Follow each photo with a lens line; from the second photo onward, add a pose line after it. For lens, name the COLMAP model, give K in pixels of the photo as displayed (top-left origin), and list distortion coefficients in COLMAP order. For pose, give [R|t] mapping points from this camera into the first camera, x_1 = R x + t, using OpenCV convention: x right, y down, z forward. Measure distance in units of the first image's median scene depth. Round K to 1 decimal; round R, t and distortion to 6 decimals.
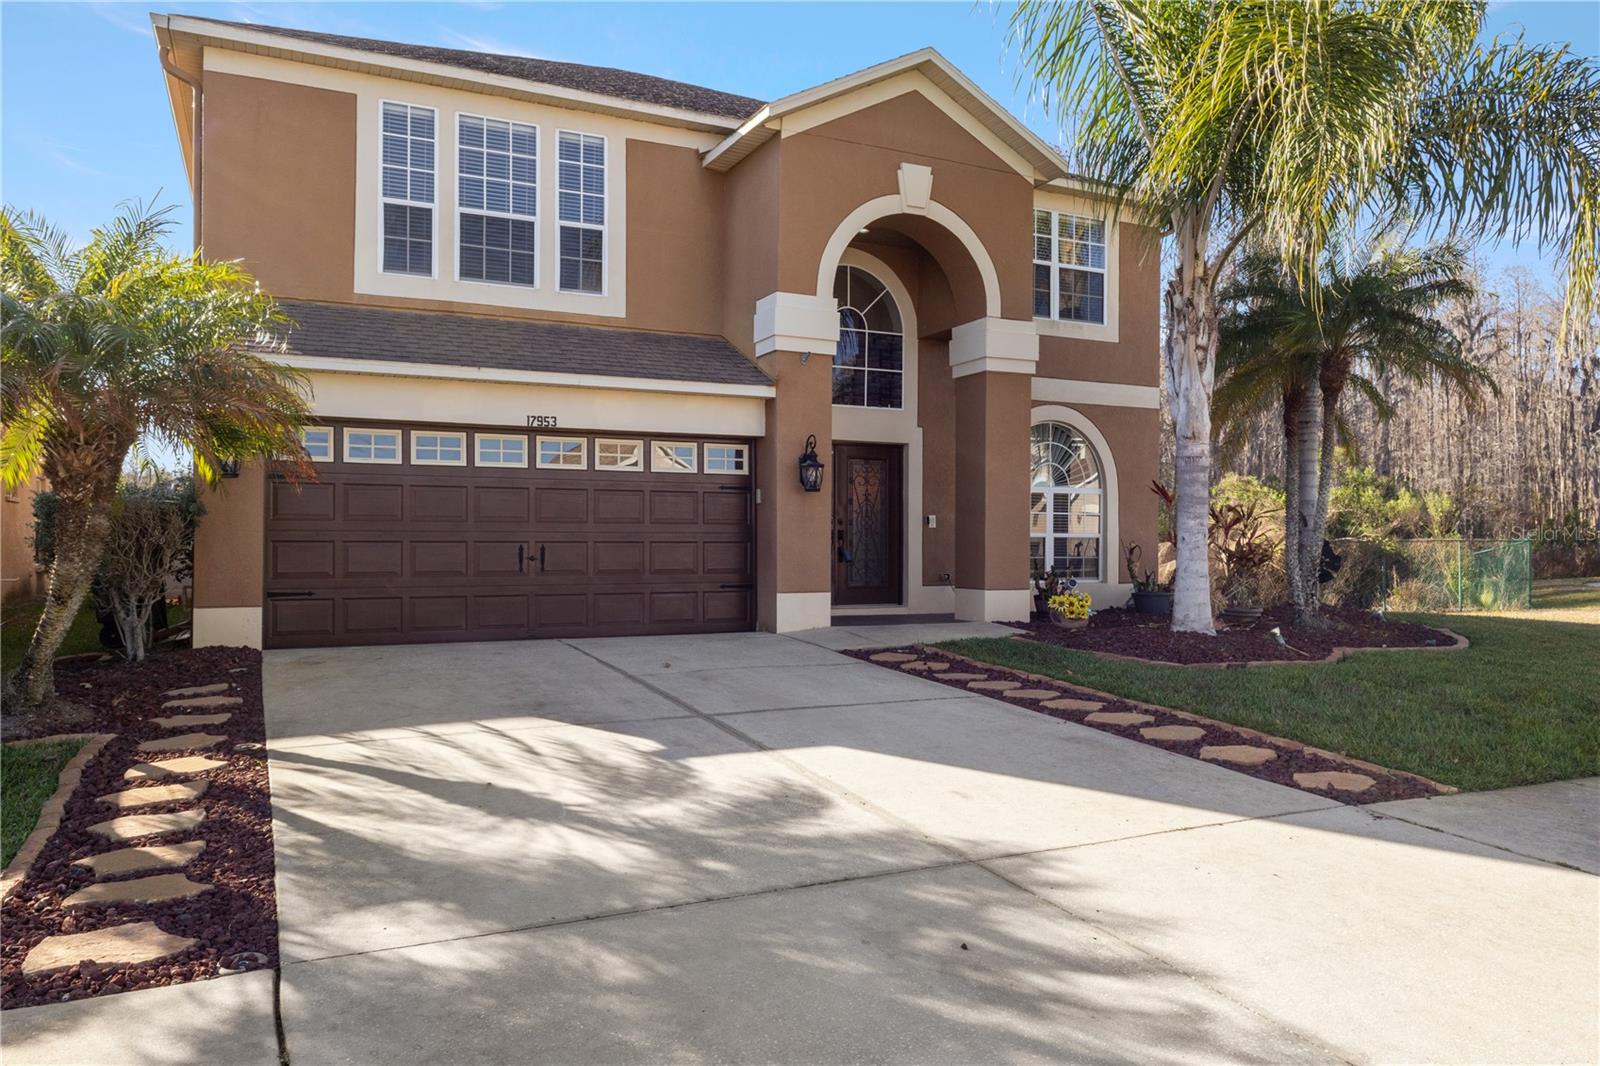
lens RADIAL K [[1114.1, 0, 799.8], [0, 1114.1, 529.6], [0, 0, 1]] dist [-0.008614, -0.002652]
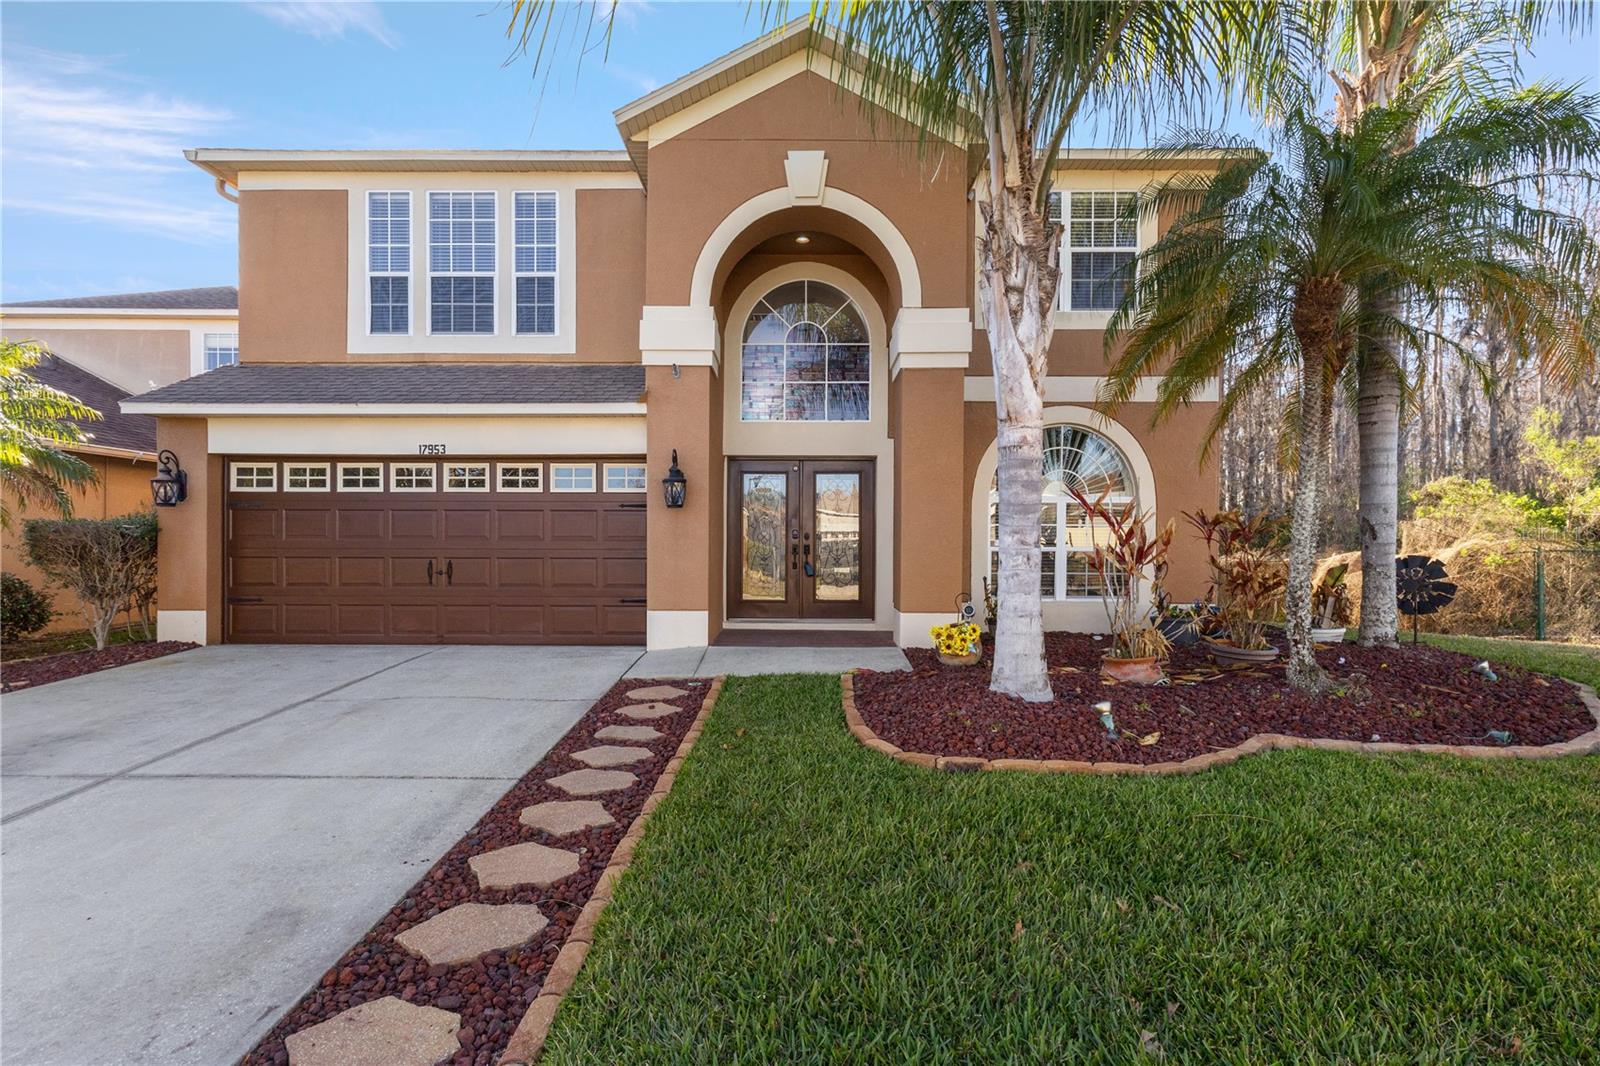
lens RADIAL K [[753.0, 0, 800.4], [0, 753.0, 548.9], [0, 0, 1]] dist [0.001456, 0.001525]
pose [[0.894983, 0.002428, -0.446093, 0.396178], [0.005328, 0.999856, 0.016131, -0.007865], [0.446068, -0.016814, 0.894841, 0.450790]]
